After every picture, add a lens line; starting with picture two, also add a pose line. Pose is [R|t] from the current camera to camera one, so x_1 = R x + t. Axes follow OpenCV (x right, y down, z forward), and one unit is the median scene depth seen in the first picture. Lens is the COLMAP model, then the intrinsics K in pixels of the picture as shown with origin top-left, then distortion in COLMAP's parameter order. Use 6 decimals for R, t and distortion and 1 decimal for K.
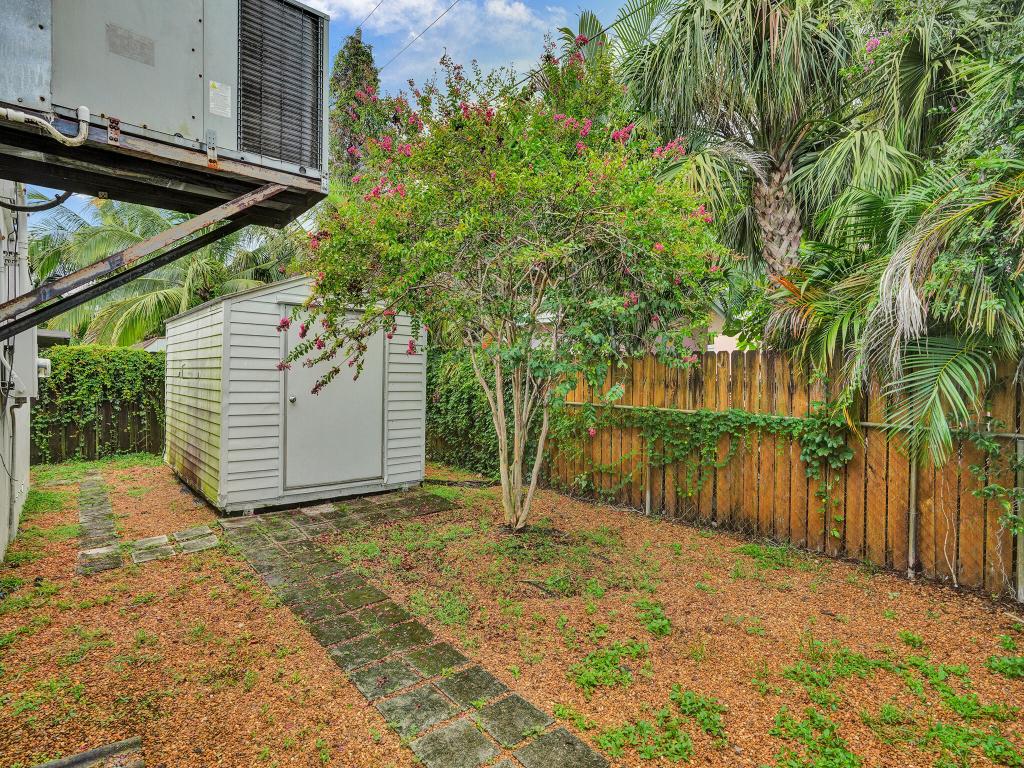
lens RADIAL K [[531.1, 0, 512.0], [0, 531.1, 384.0], [0, 0, 1]] dist [0.000827, 0.001481]
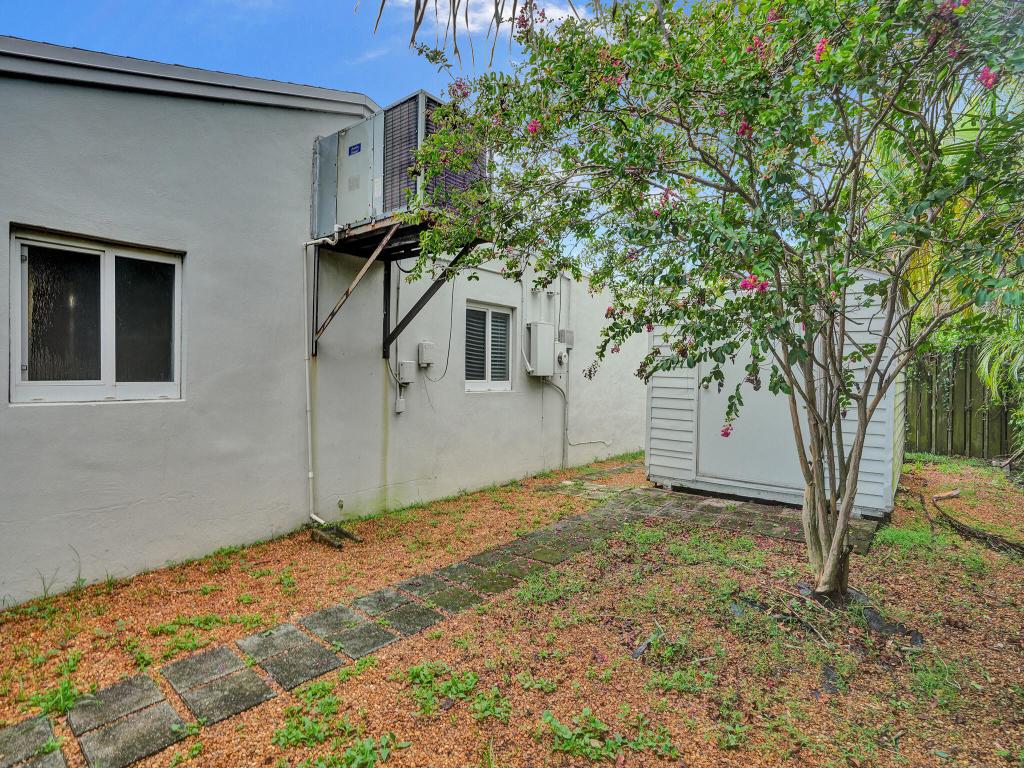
lens RADIAL K [[531.1, 0, 512.0], [0, 531.1, 384.0], [0, 0, 1]] dist [0.000827, 0.001481]
pose [[0.161872, 0.010463, -0.986756, 0.959624], [-0.027041, 0.999615, 0.006163, 0.058079], [0.986441, 0.025685, 0.162093, 0.921120]]
